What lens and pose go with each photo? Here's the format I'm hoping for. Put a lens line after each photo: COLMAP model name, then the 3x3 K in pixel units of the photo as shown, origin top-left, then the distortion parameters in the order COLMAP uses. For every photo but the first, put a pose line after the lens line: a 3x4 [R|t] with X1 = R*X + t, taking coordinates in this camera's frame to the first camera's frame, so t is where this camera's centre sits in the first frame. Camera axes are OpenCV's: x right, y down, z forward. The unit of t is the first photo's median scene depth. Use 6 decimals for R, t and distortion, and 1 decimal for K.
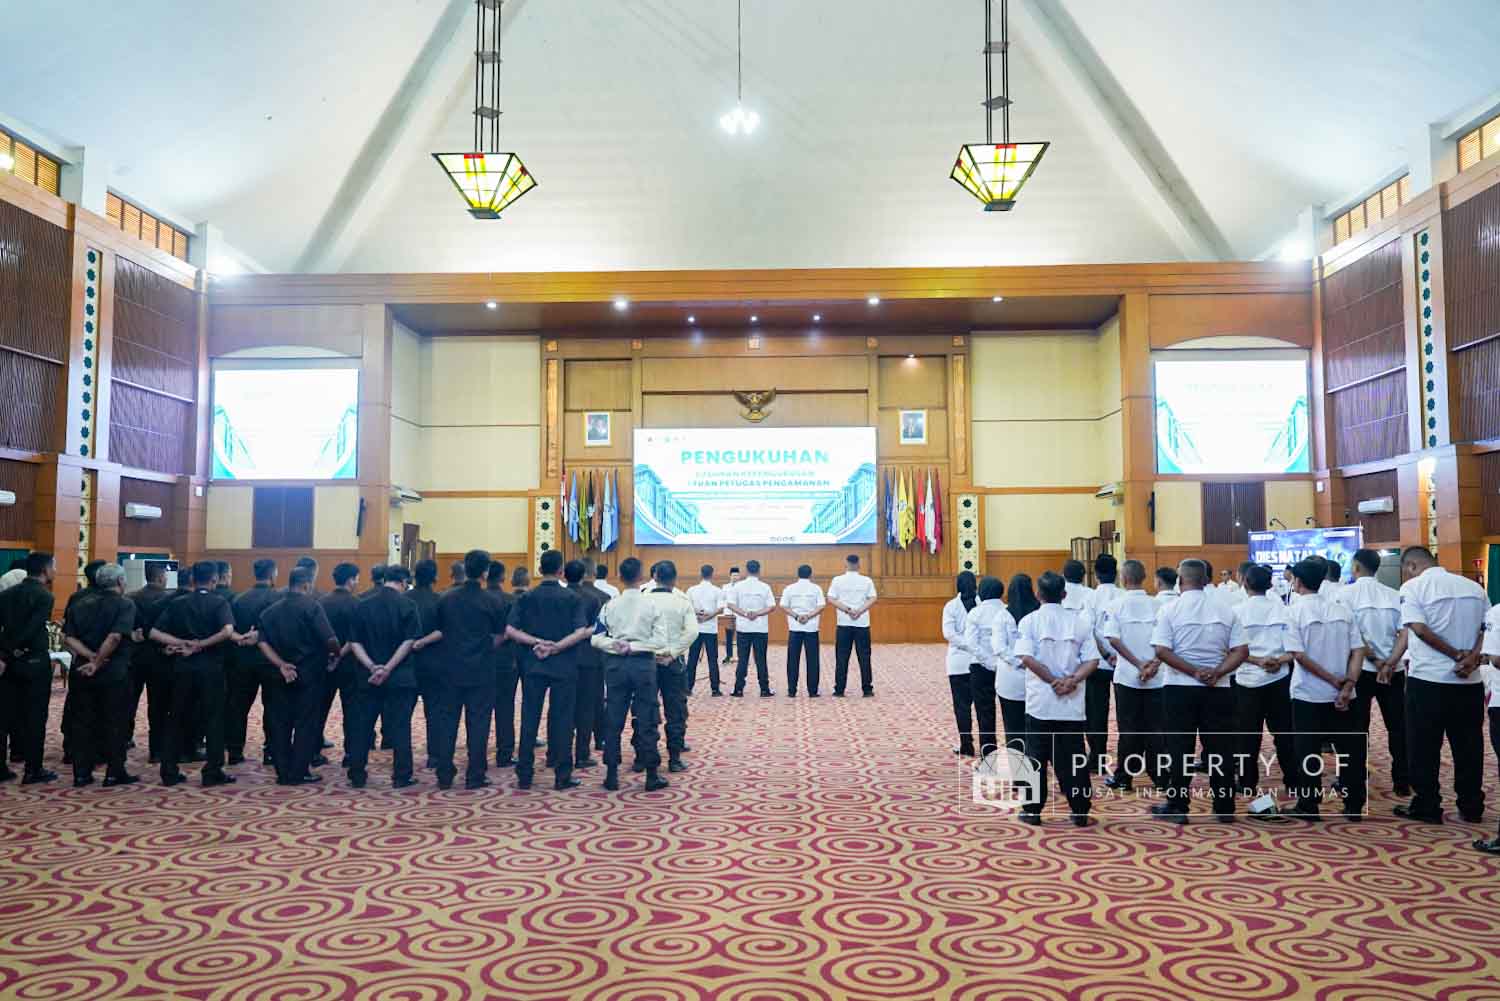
lens RADIAL K [[1111.6, 0, 750.0], [0, 1111.6, 500.5], [0, 0, 1]] dist [0.004095, 0.002425]
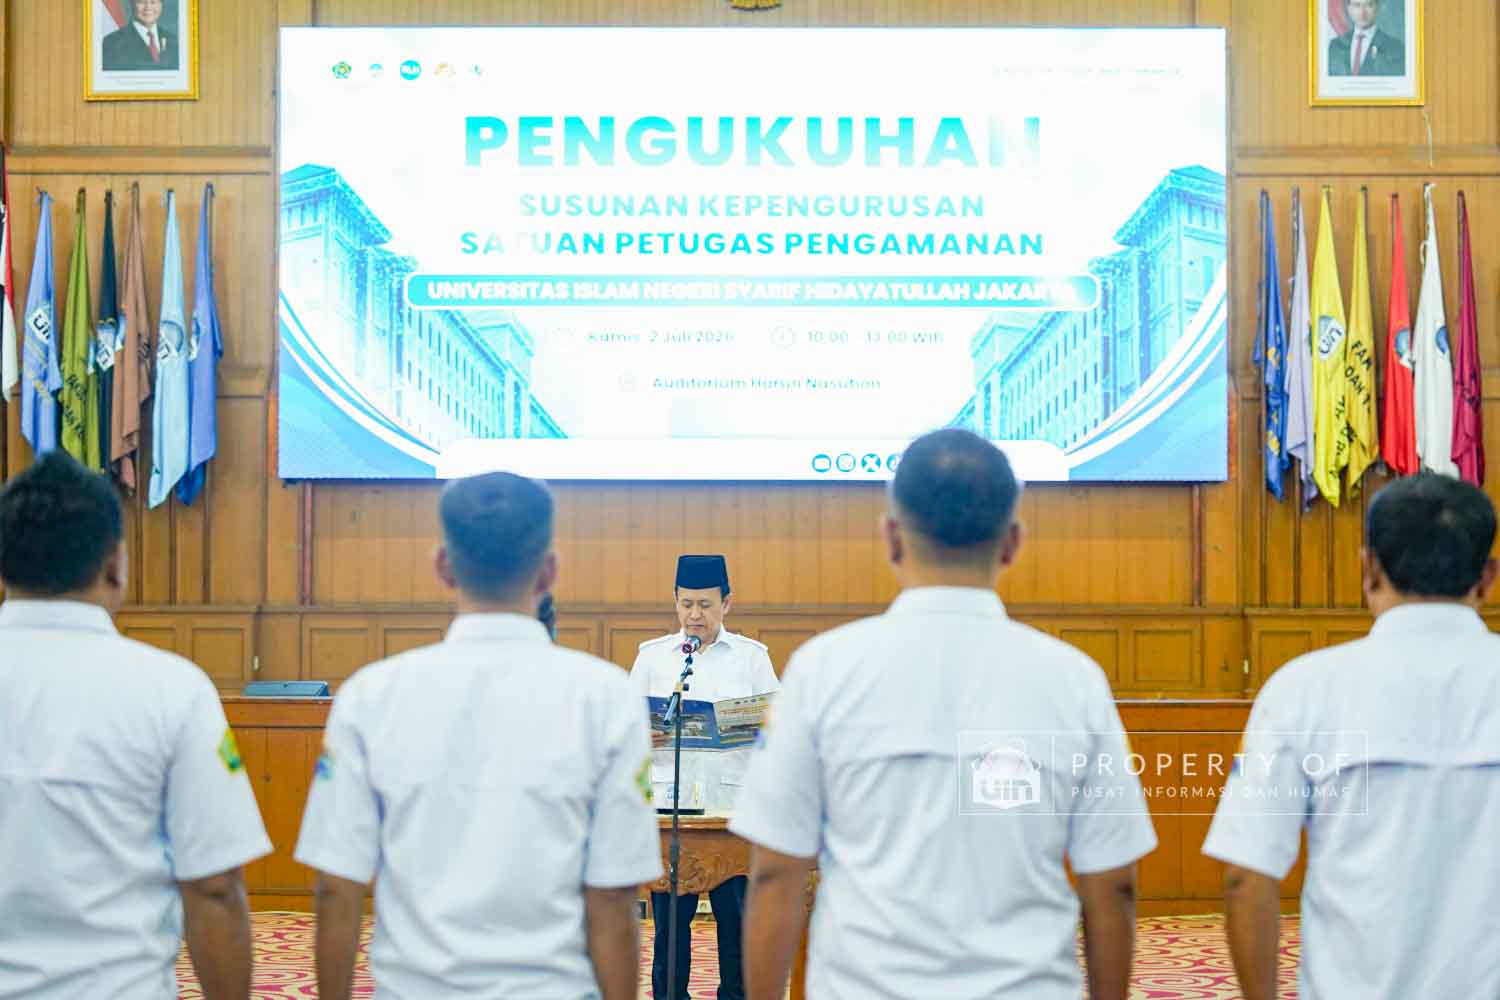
lens RADIAL K [[2804.0, 0, 720.9], [0, 2804.0, 532.0], [0, 0, 1]] dist [-0.010332, -0.155530]
pose [[0.999905, 0.006916, 0.011898, -0.010144], [-0.007379, 0.999200, 0.039301, 0.025547], [-0.011617, -0.039385, 0.999157, 0.353974]]
